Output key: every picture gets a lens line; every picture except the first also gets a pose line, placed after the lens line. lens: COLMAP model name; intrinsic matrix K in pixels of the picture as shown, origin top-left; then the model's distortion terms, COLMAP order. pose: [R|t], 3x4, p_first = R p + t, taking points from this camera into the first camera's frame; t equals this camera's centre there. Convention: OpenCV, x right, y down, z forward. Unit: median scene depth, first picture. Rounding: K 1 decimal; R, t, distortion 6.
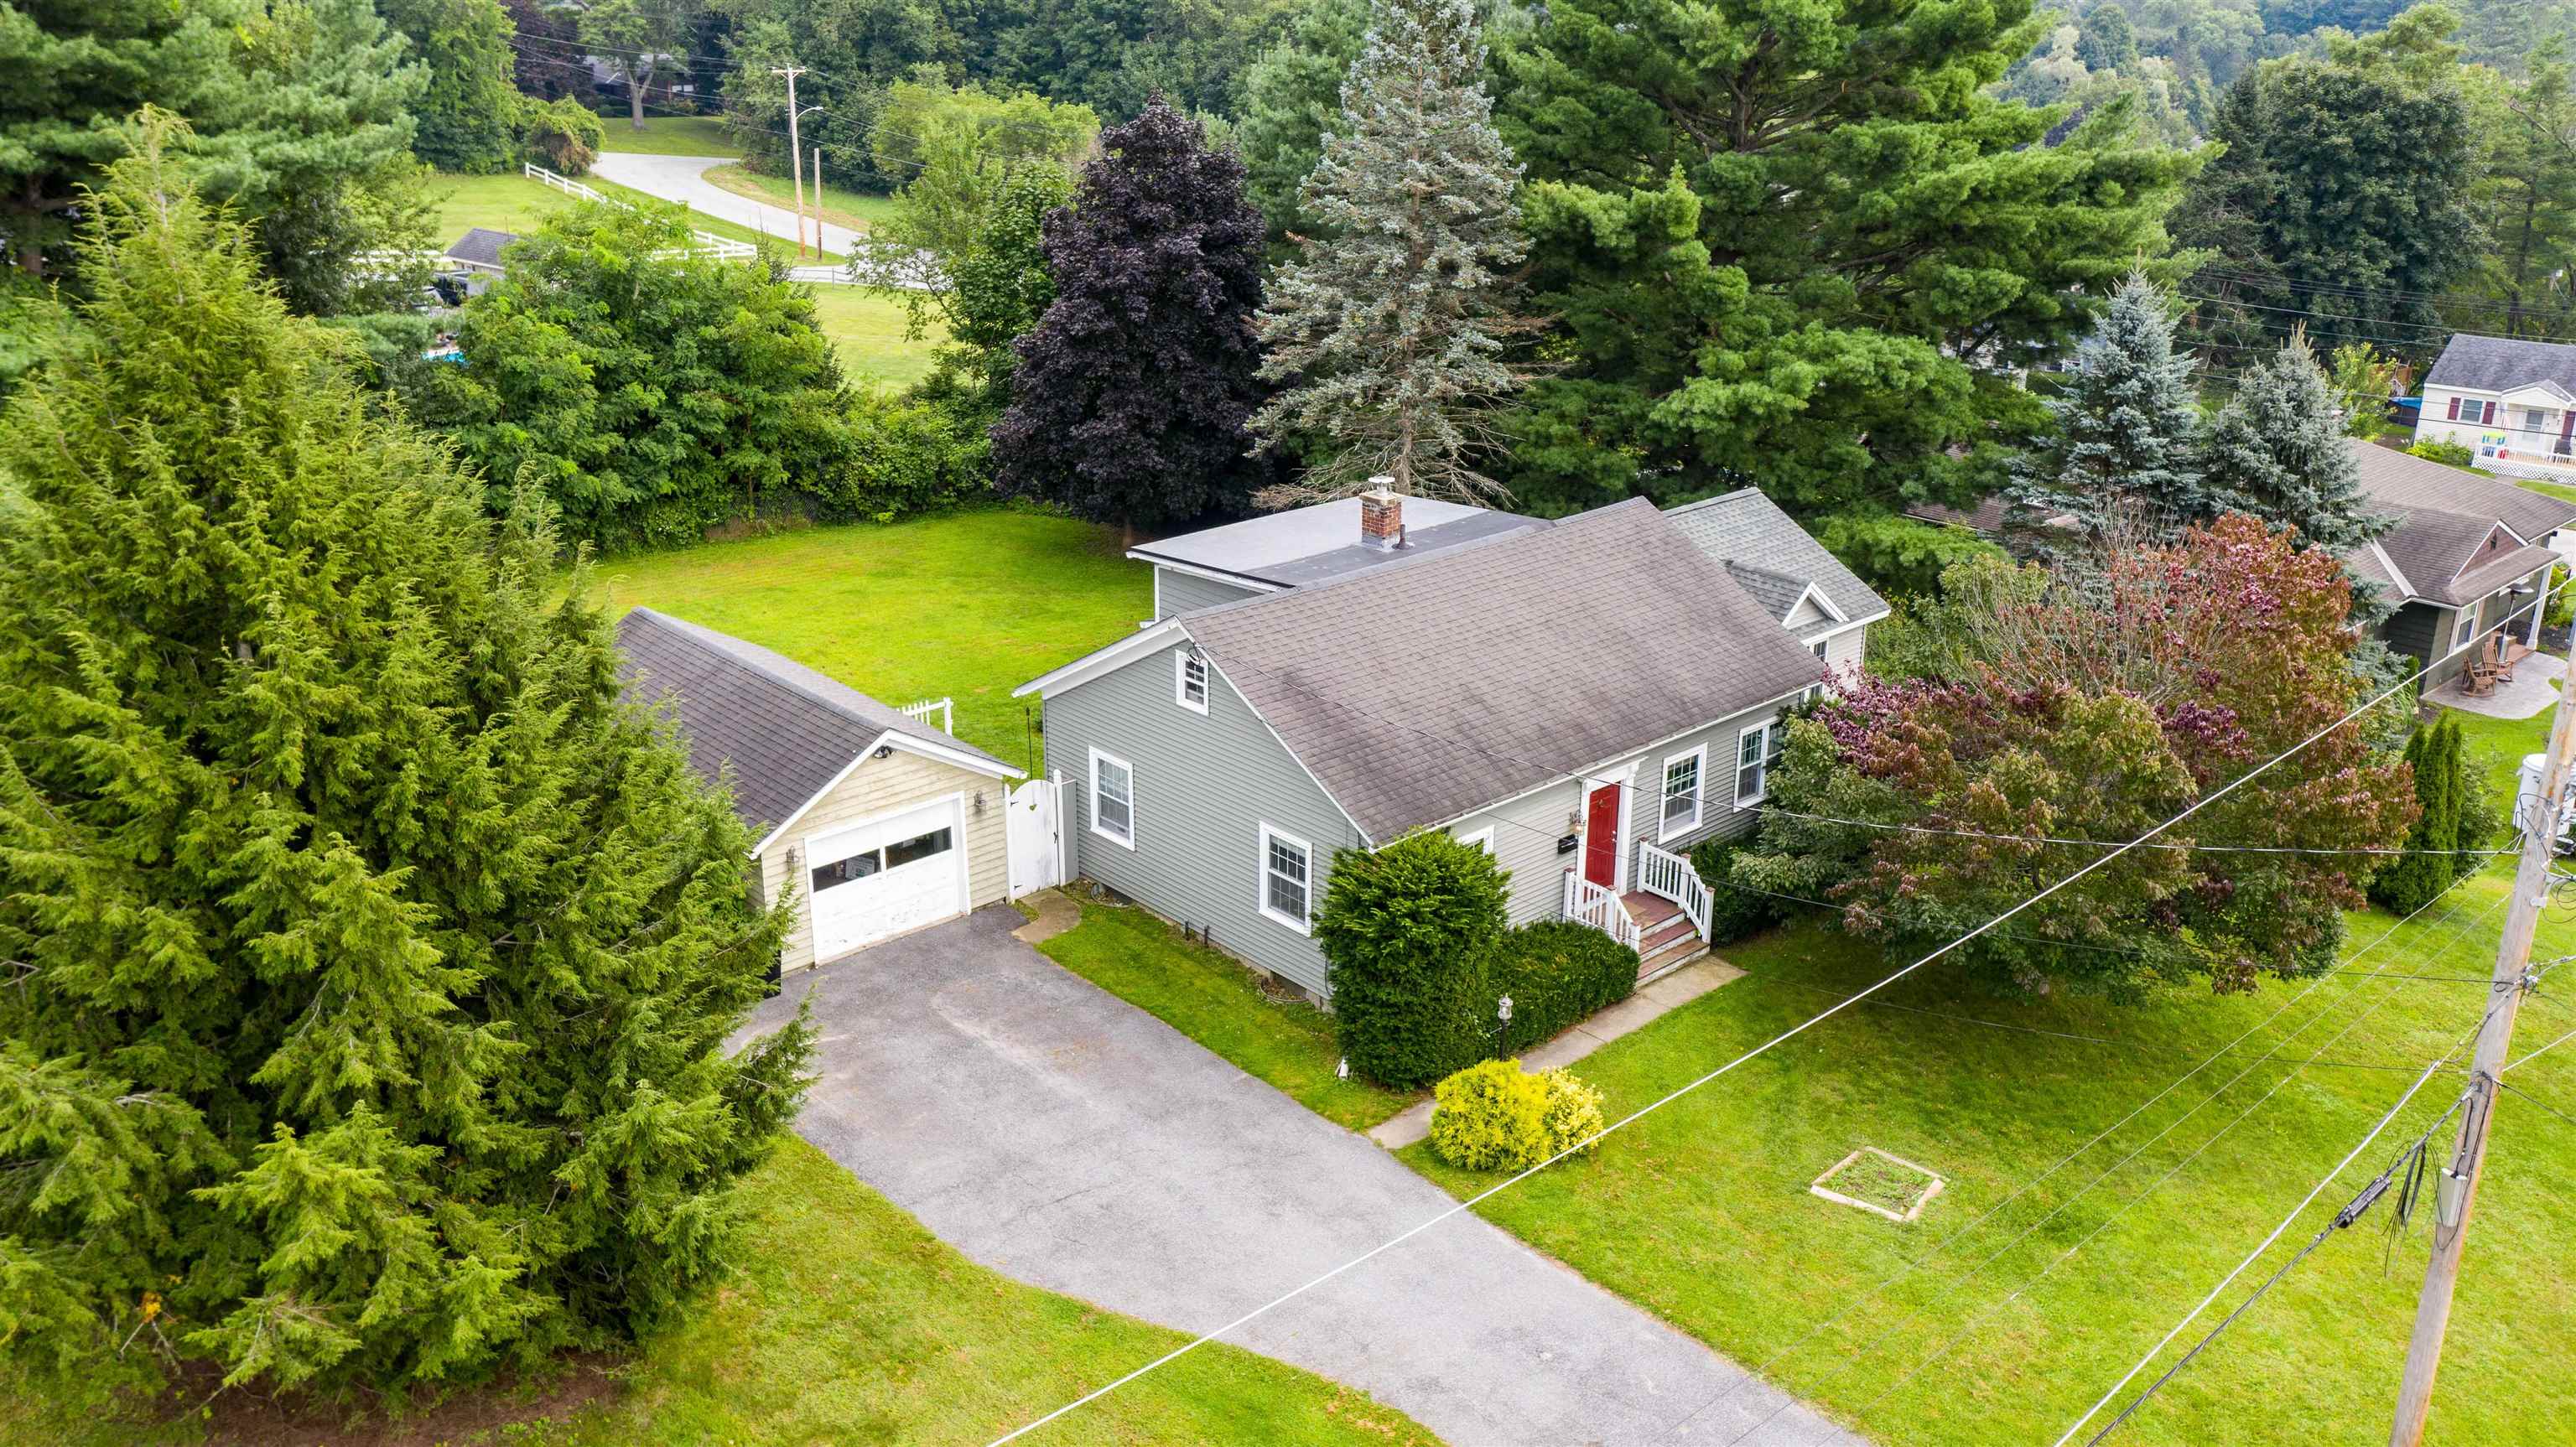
lens RADIAL K [[2077.2, 0, 1288.0], [0, 2077.2, 723.5], [0, 0, 1]] dist [0.018635, -0.004482]
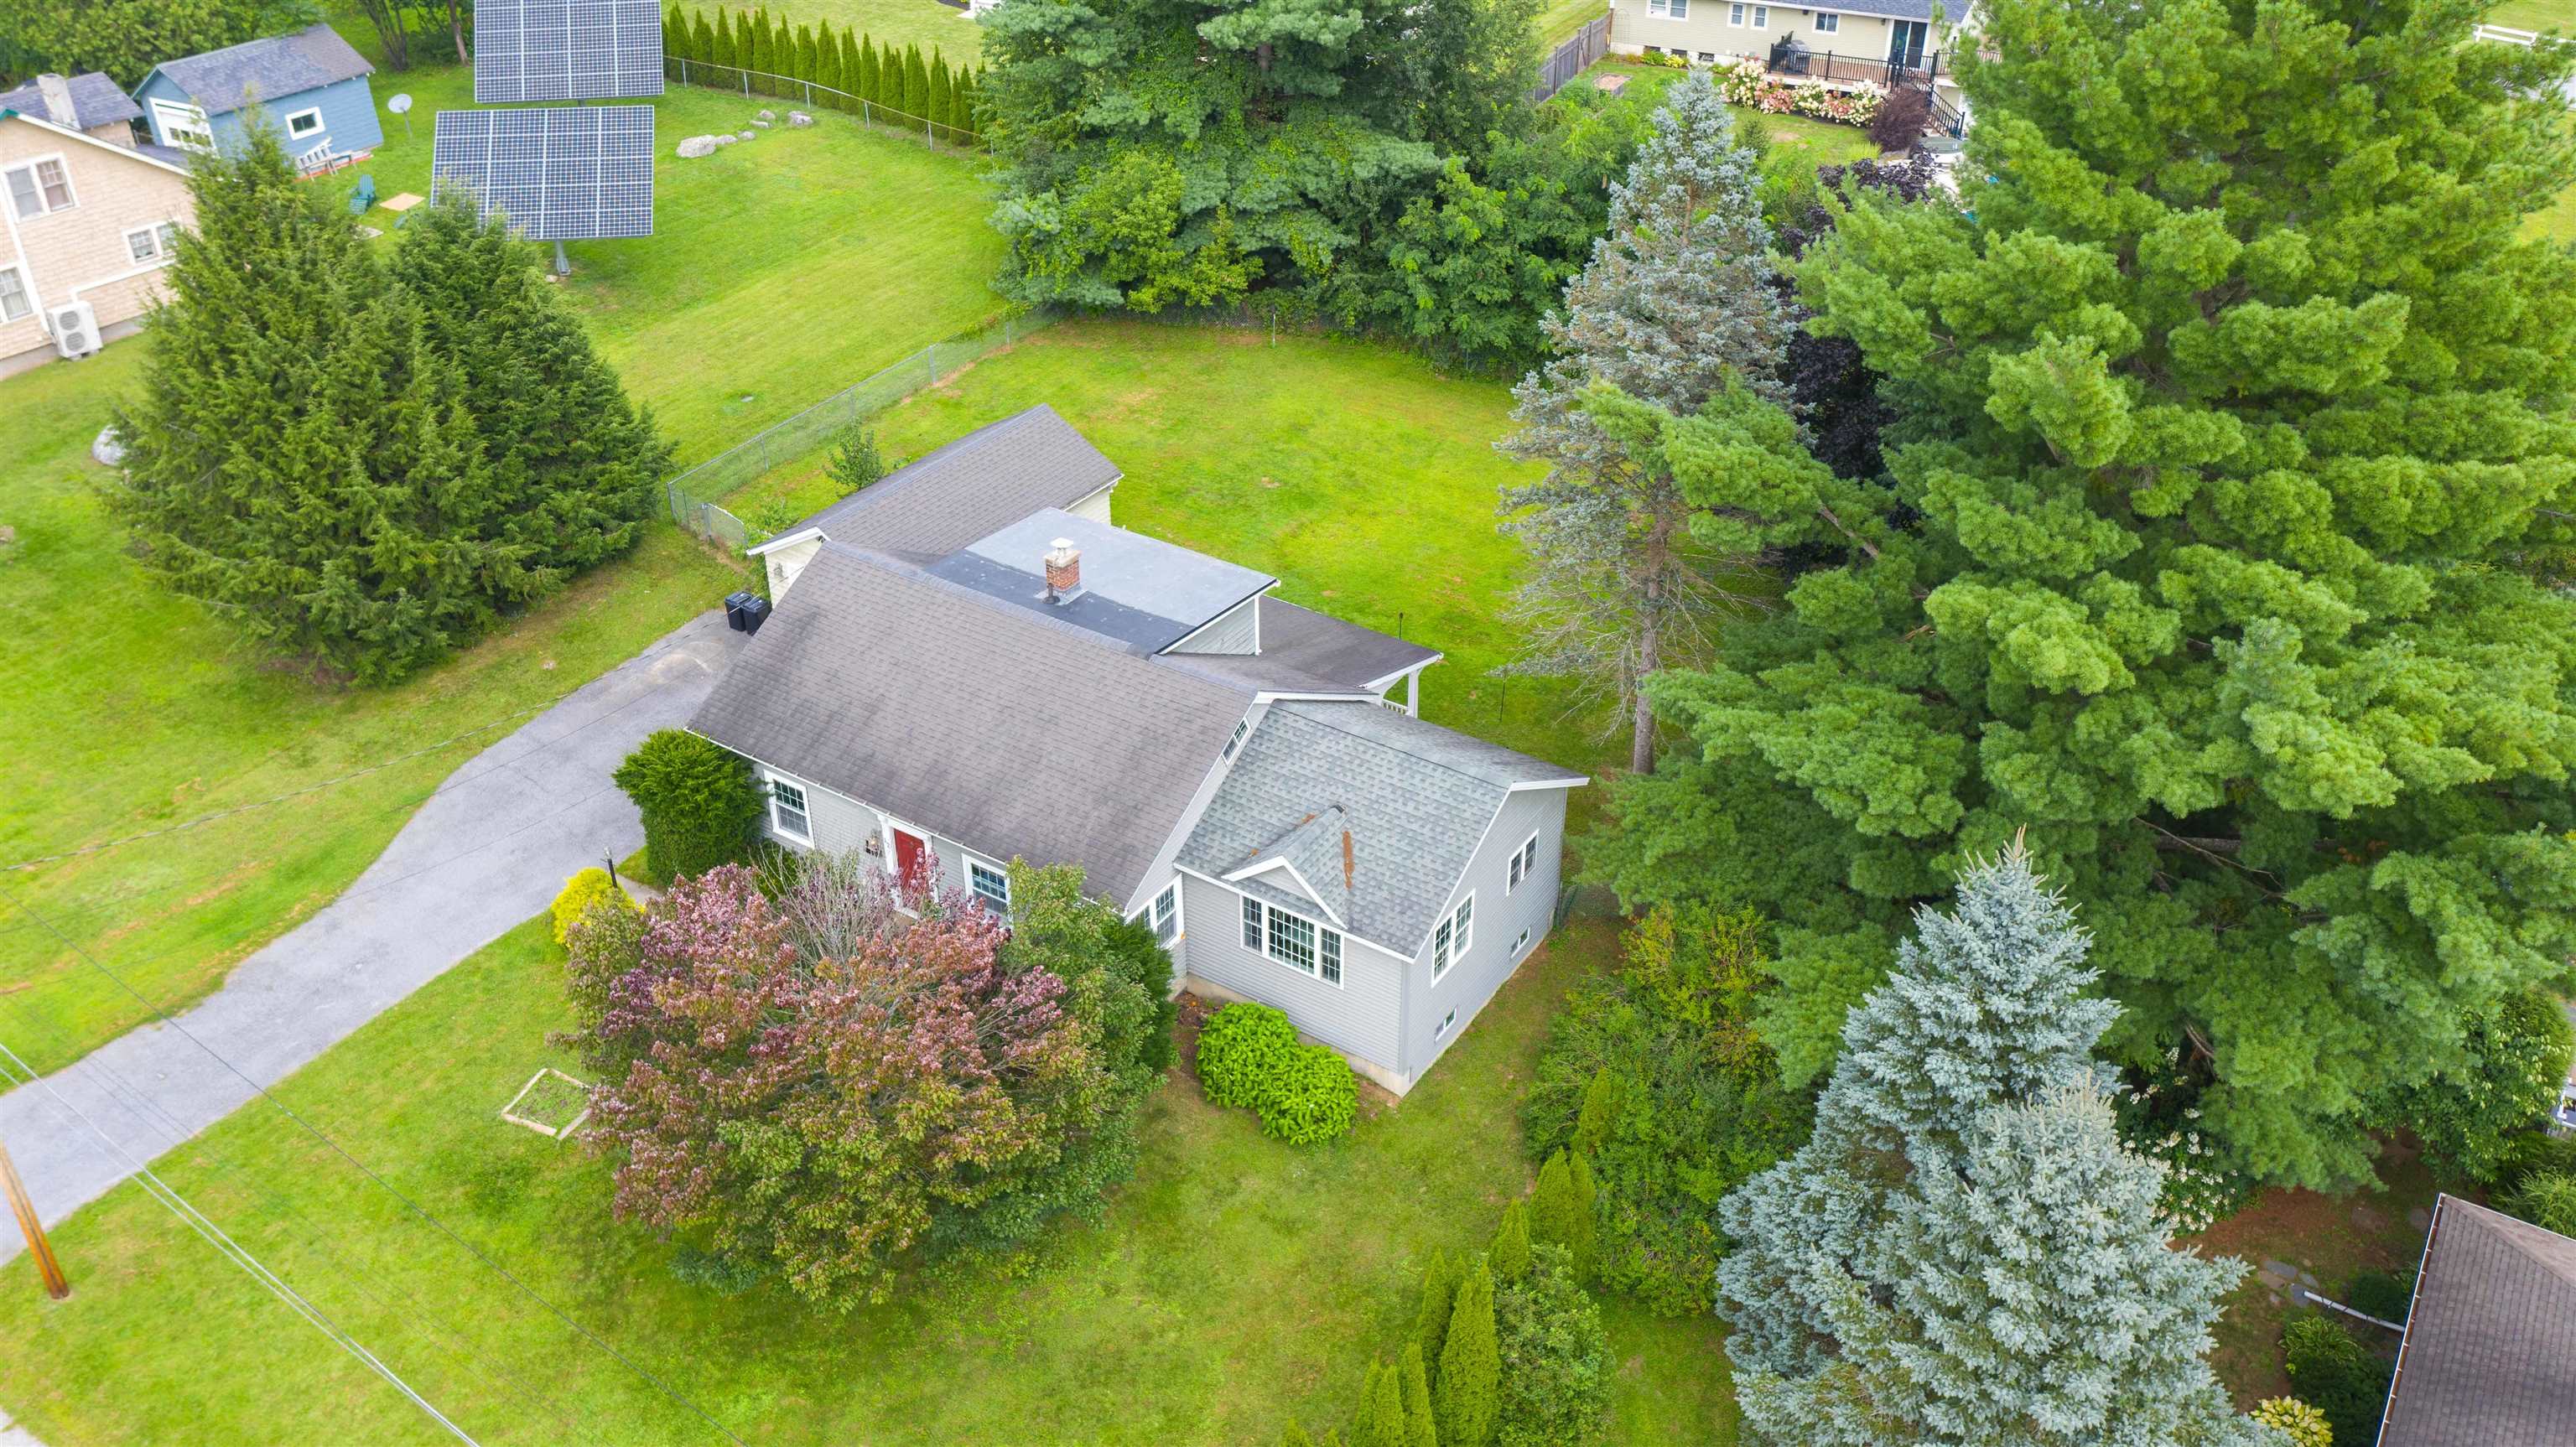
lens RADIAL K [[2081.4, 0, 1288.0], [0, 2081.4, 723.5], [0, 0, 1]] dist [0.042372, 0.002463]
pose [[0.241671, 0.511591, -0.824542, 1.193008], [-0.330711, 0.842281, 0.425667, -0.623756], [0.912264, 0.169813, 0.372744, 0.745418]]
